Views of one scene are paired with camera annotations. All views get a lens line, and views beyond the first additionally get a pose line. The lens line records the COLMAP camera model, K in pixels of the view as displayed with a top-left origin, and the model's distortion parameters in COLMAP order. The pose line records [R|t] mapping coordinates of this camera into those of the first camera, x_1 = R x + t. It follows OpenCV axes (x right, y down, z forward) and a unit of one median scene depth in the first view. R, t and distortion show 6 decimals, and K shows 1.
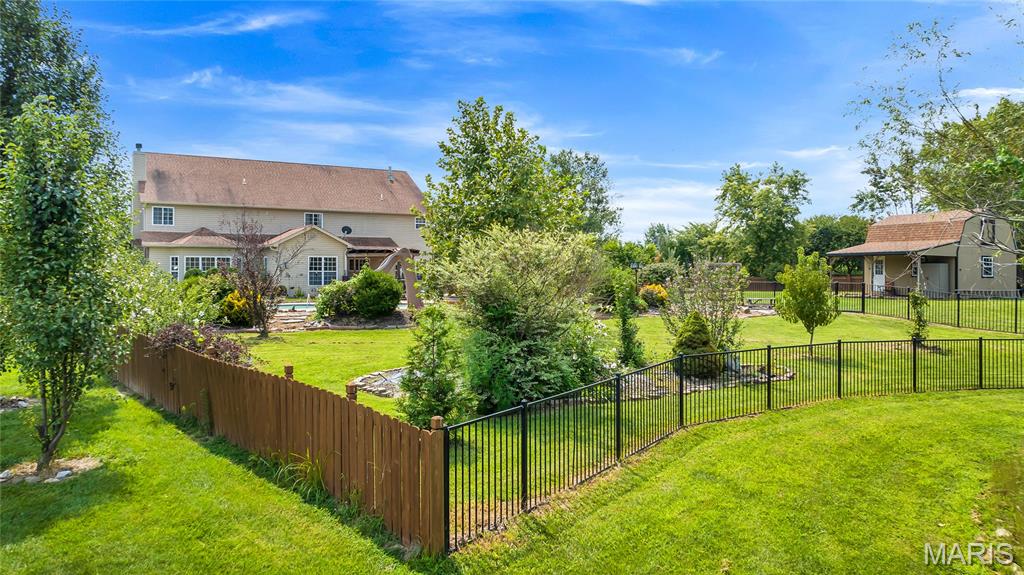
lens RADIAL K [[737.2, 0, 515.9], [0, 737.2, 284.0], [0, 0, 1]] dist [-0.014551, 0.003605]
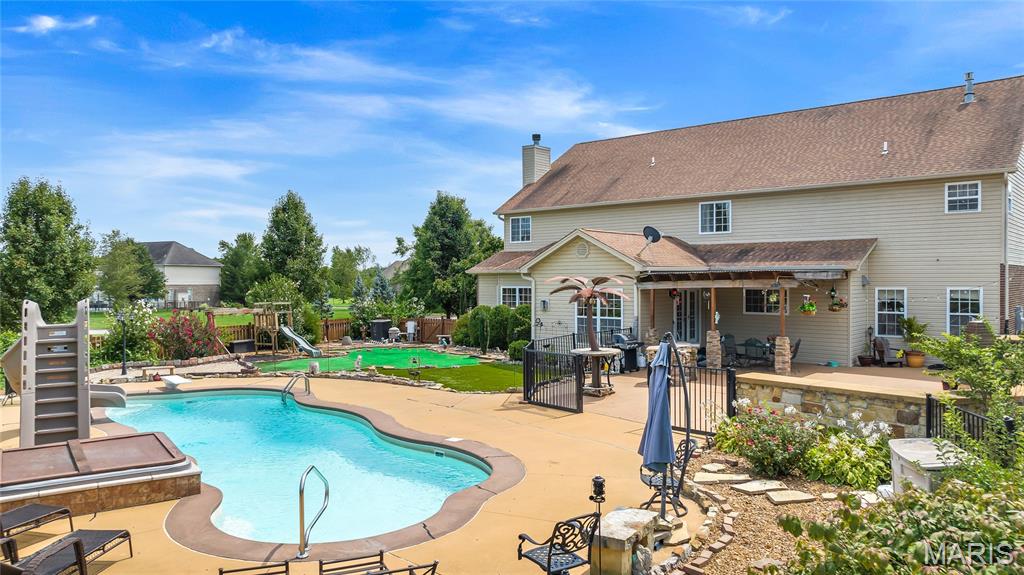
lens RADIAL K [[737.2, 0, 533.8], [0, 737.2, 300.8], [0, 0, 1]] dist [-0.014551, 0.003605]
pose [[0.323023, 0.028389, -0.945965, 0.210644], [-0.006544, 0.999593, 0.027764, -0.042360], [0.946368, -0.002777, 0.323078, 0.774386]]
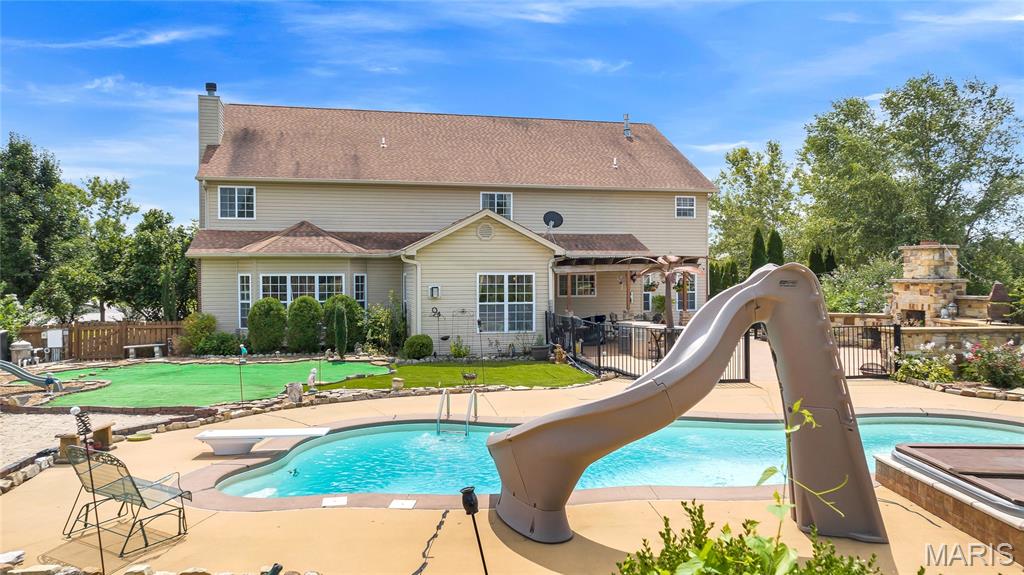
lens RADIAL K [[737.2, 0, 512.2], [0, 737.2, 285.7], [0, 0, 1]] dist [-0.014551, 0.003605]
pose [[0.958129, 0.000782, -0.286337, -0.113647], [0.000129, 0.999995, 0.003164, -0.030029], [0.286338, -0.003069, 0.958124, 0.514892]]
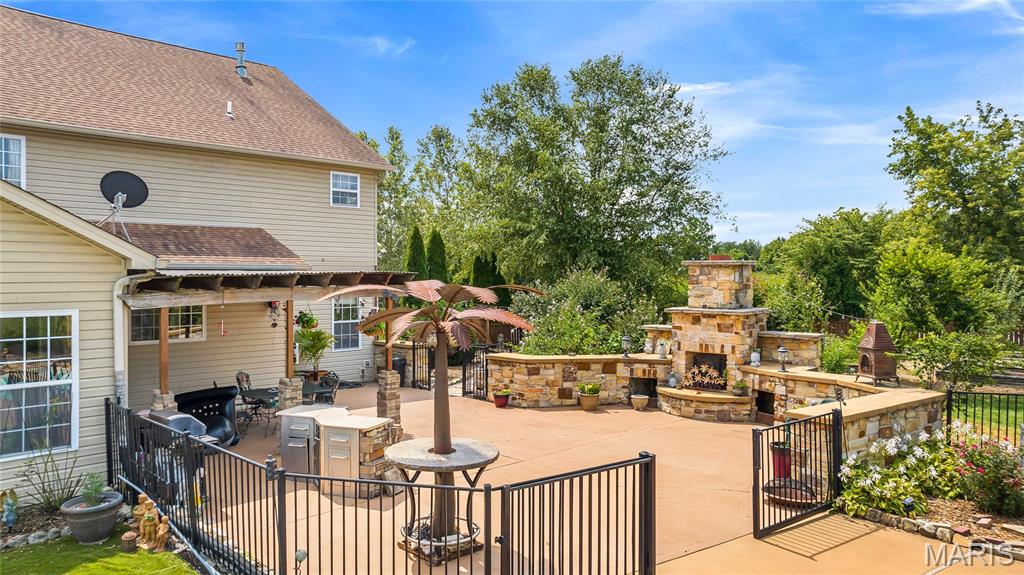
lens RADIAL K [[737.2, 0, 505.5], [0, 737.2, 279.9], [0, 0, 1]] dist [-0.014551, 0.003605]
pose [[0.963744, 0.000877, 0.266826, -0.178686], [-0.000168, 0.999996, -0.002678, -0.045268], [-0.266827, 0.002536, 0.963741, 0.758017]]
